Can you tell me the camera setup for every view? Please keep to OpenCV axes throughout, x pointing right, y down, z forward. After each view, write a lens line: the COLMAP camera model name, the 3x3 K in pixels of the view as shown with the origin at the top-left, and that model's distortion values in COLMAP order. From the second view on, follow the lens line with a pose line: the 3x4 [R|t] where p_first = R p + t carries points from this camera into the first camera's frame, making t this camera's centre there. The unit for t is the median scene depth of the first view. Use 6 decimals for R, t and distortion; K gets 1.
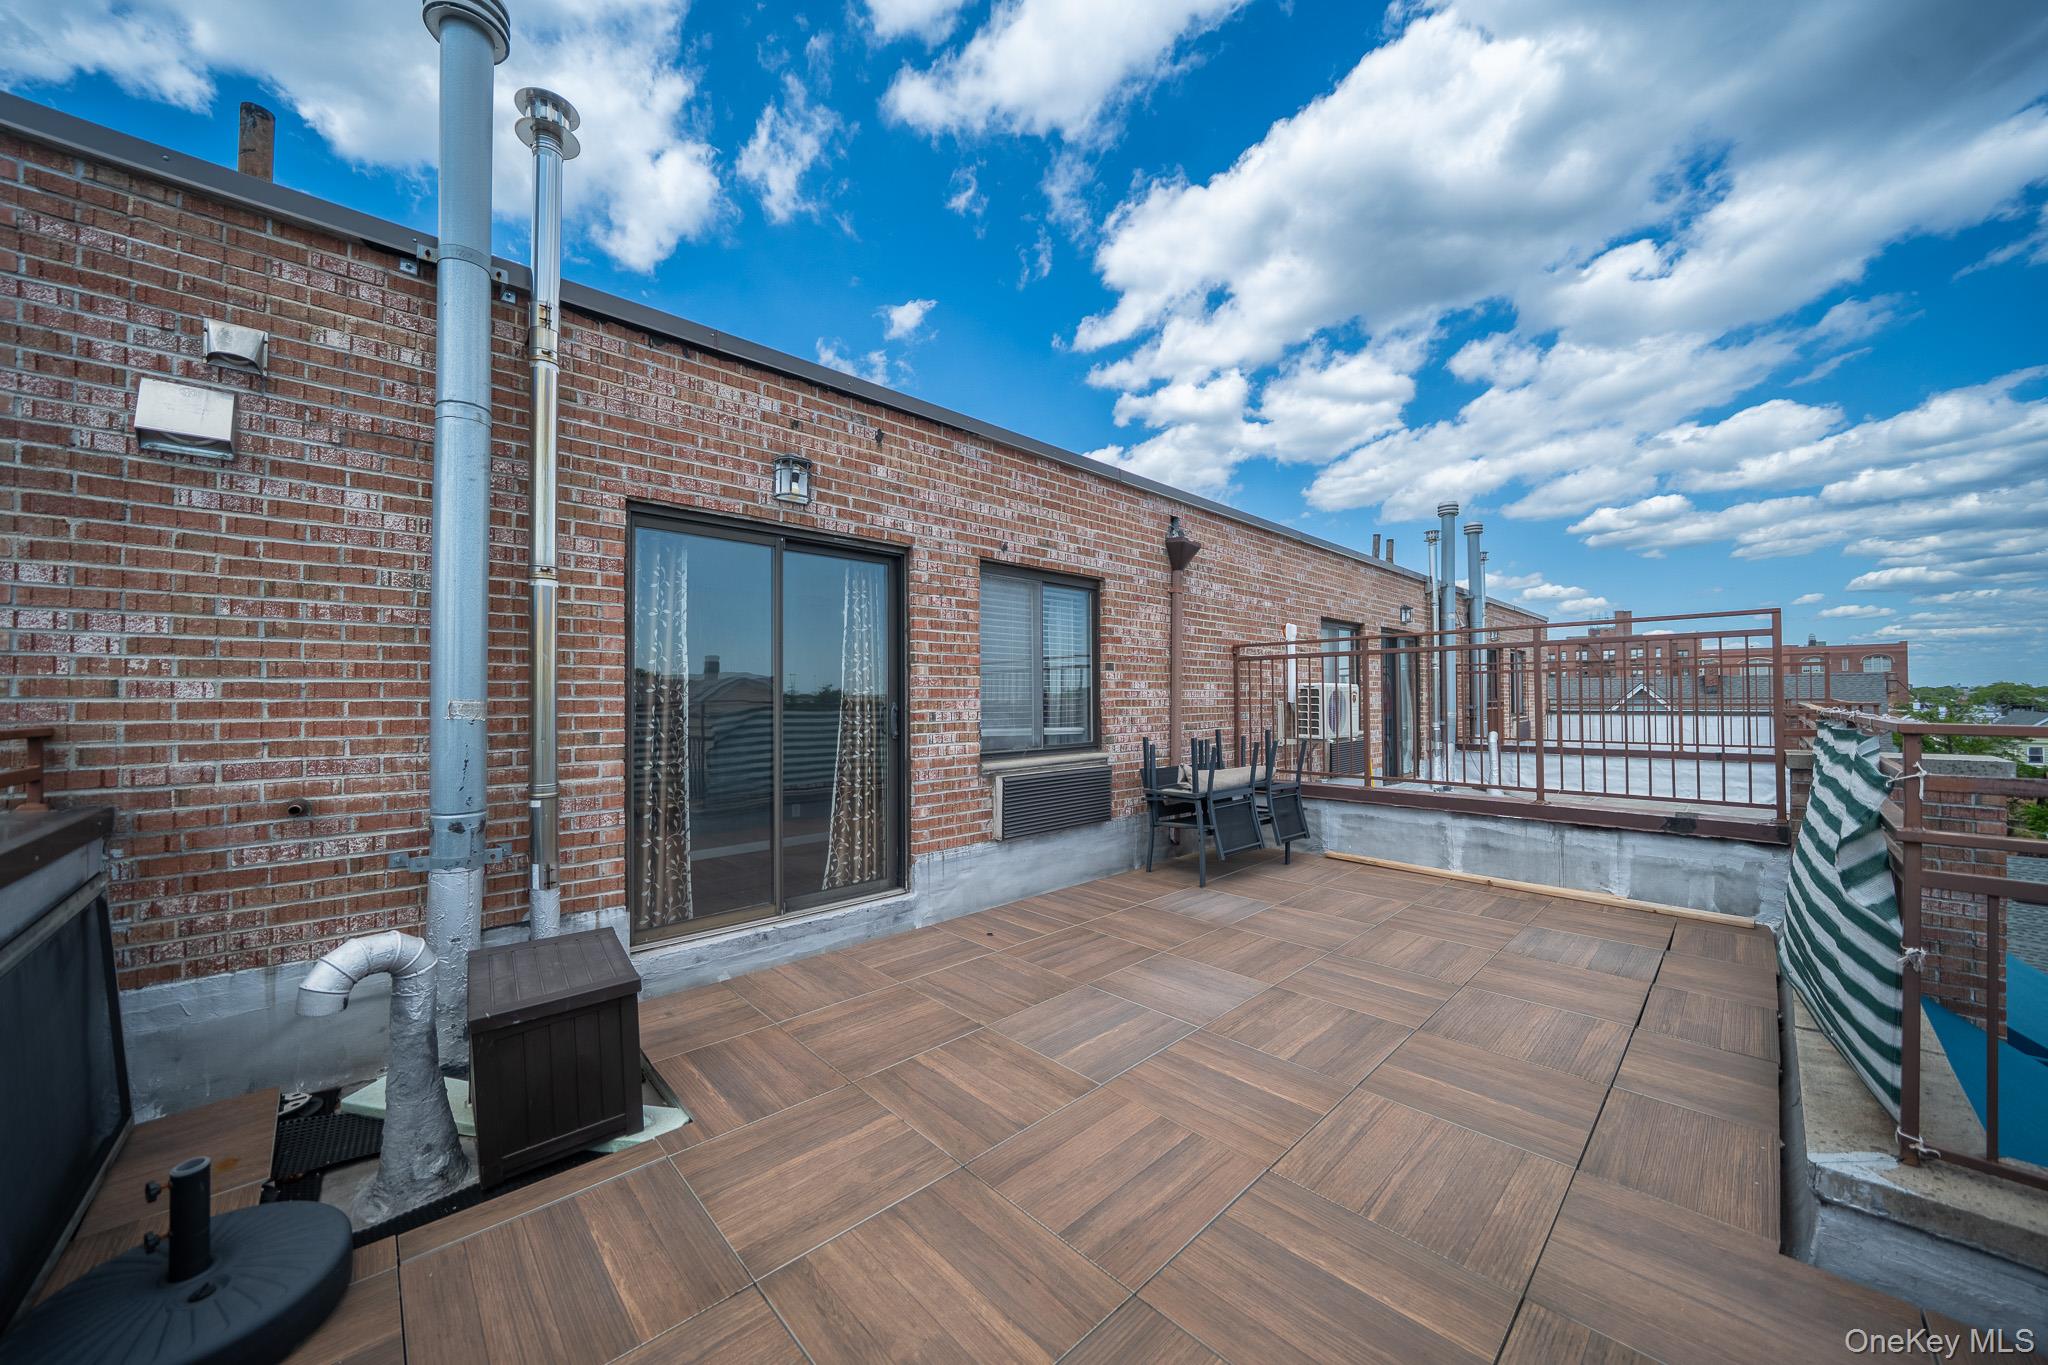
lens RADIAL K [[724.8, 0, 1015.2], [0, 724.8, 682.8], [0, 0, 1]] dist [-0.019847, -0.000092]
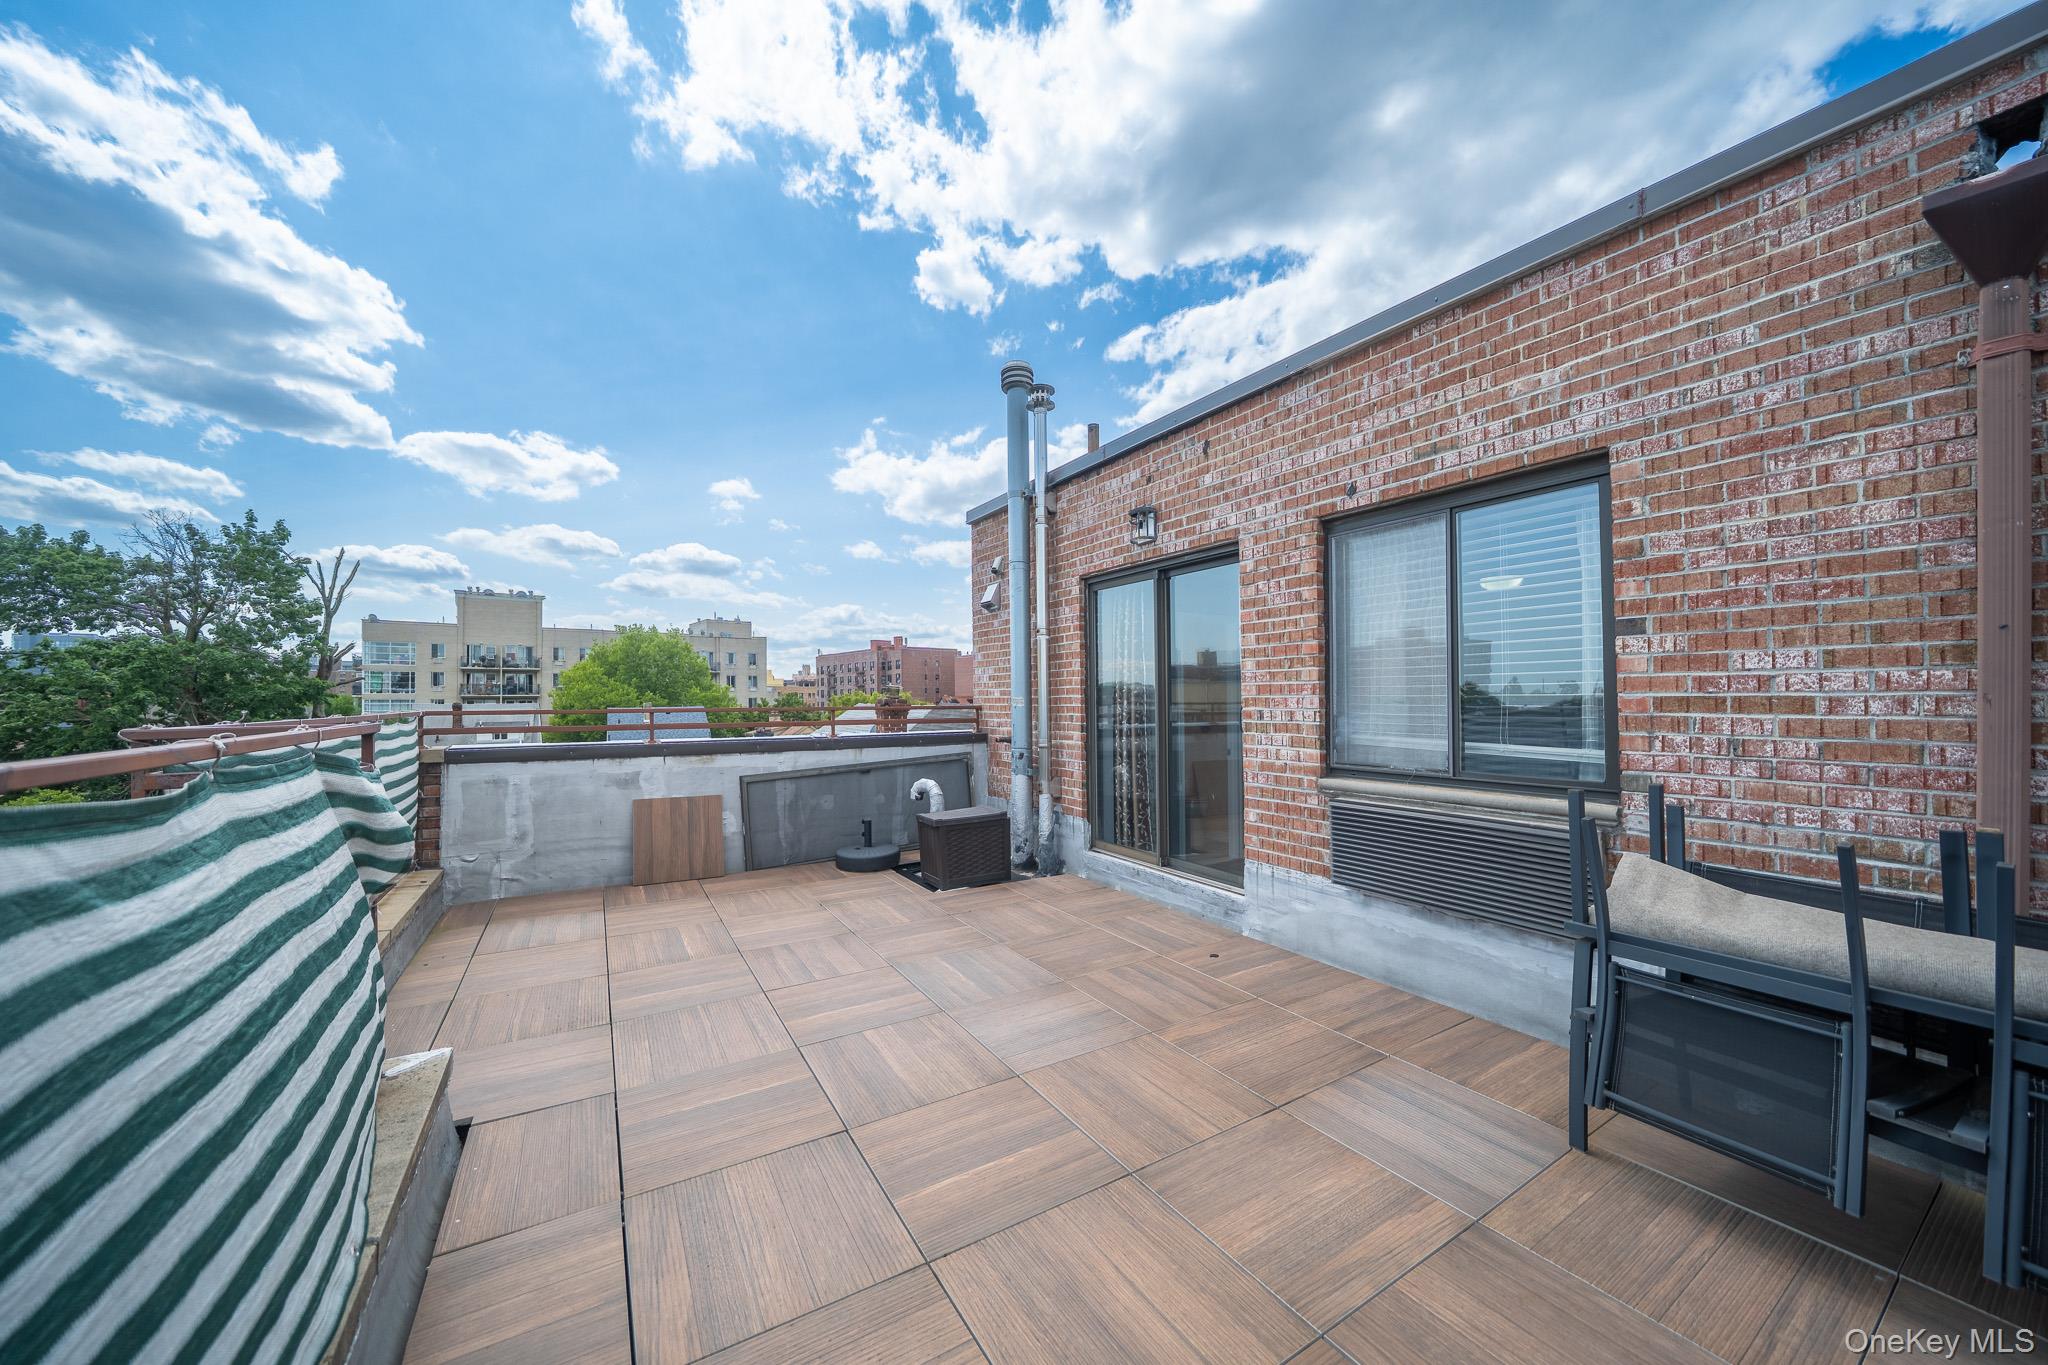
lens RADIAL K [[724.8, 0, 1015.2], [0, 724.8, 682.8], [0, 0, 1]] dist [-0.019847, -0.000092]
pose [[-0.221224, -0.015431, -0.975101, 0.853829], [0.026393, 0.999414, -0.021803, 0.017818], [0.974866, -0.030559, -0.220687, 0.906988]]
